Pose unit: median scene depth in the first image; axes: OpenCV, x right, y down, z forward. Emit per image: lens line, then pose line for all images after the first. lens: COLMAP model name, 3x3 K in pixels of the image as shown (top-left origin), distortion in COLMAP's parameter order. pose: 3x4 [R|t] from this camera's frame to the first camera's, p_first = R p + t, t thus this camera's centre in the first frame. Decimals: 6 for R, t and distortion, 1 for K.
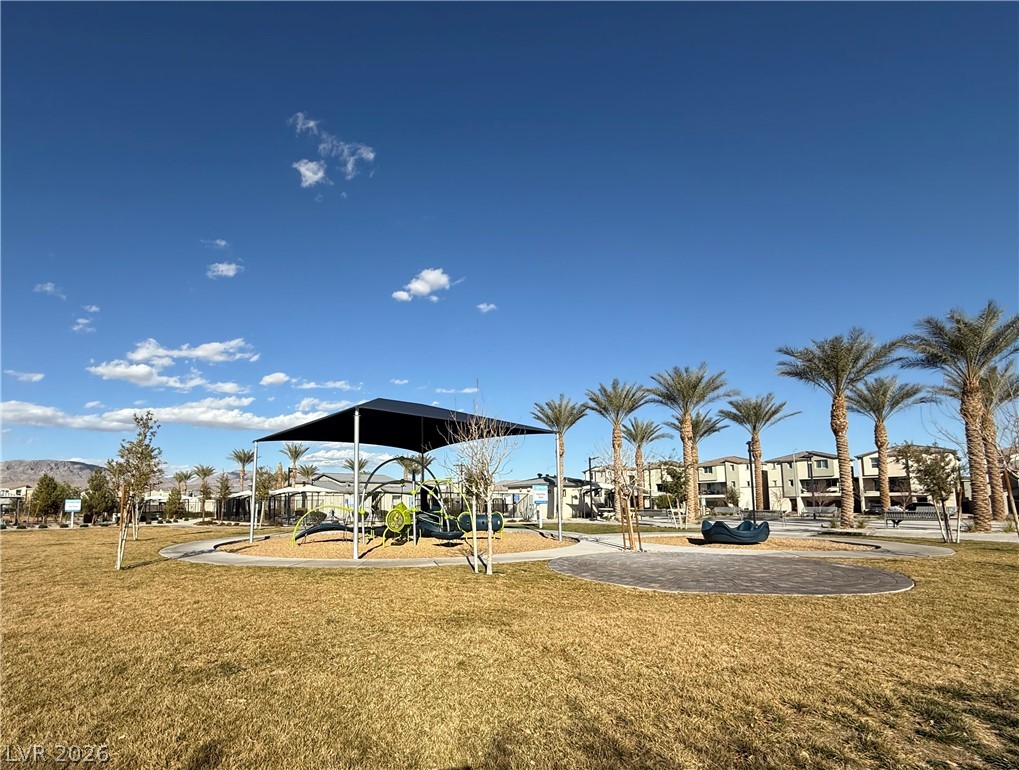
lens RADIAL K [[409.9, 0, 512.9], [0, 409.9, 388.0], [0, 0, 1]] dist [0.003162, 0.000362]
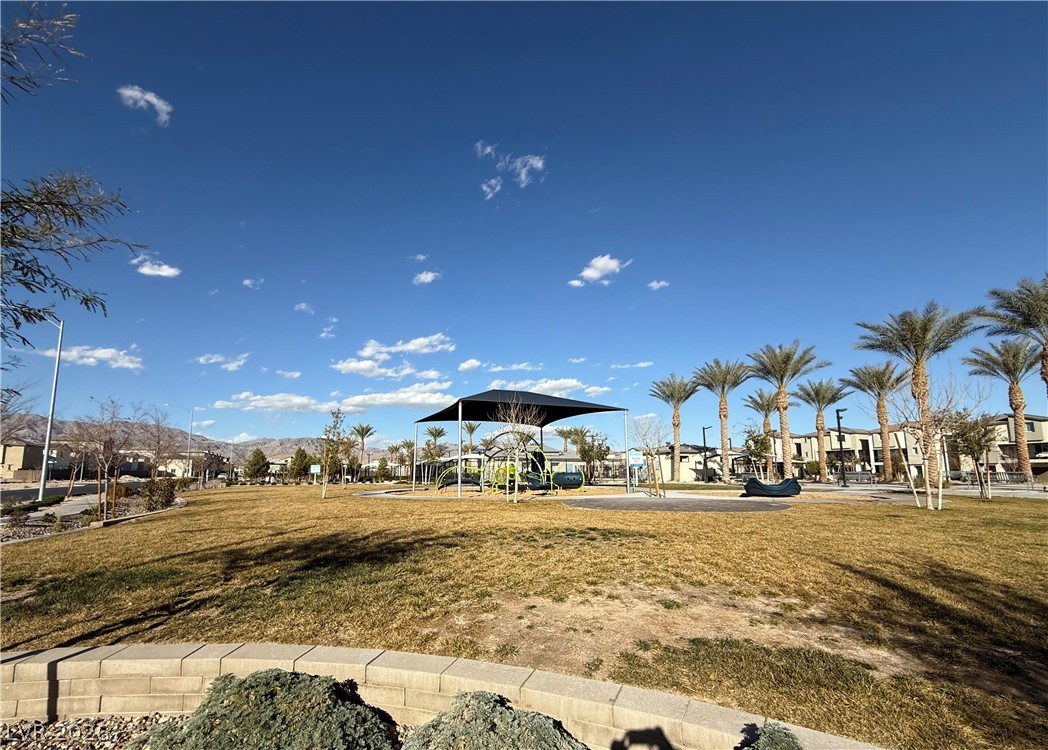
lens RADIAL K [[290.4, 0, 521.9], [0, 290.4, 373.1], [0, 0, 1]] dist [0.001082, 0.000080]
pose [[0.983809, -0.055529, -0.170401, -0.285520], [0.050747, 0.998189, -0.032294, 0.035544], [0.171886, 0.023124, 0.984845, 0.203303]]
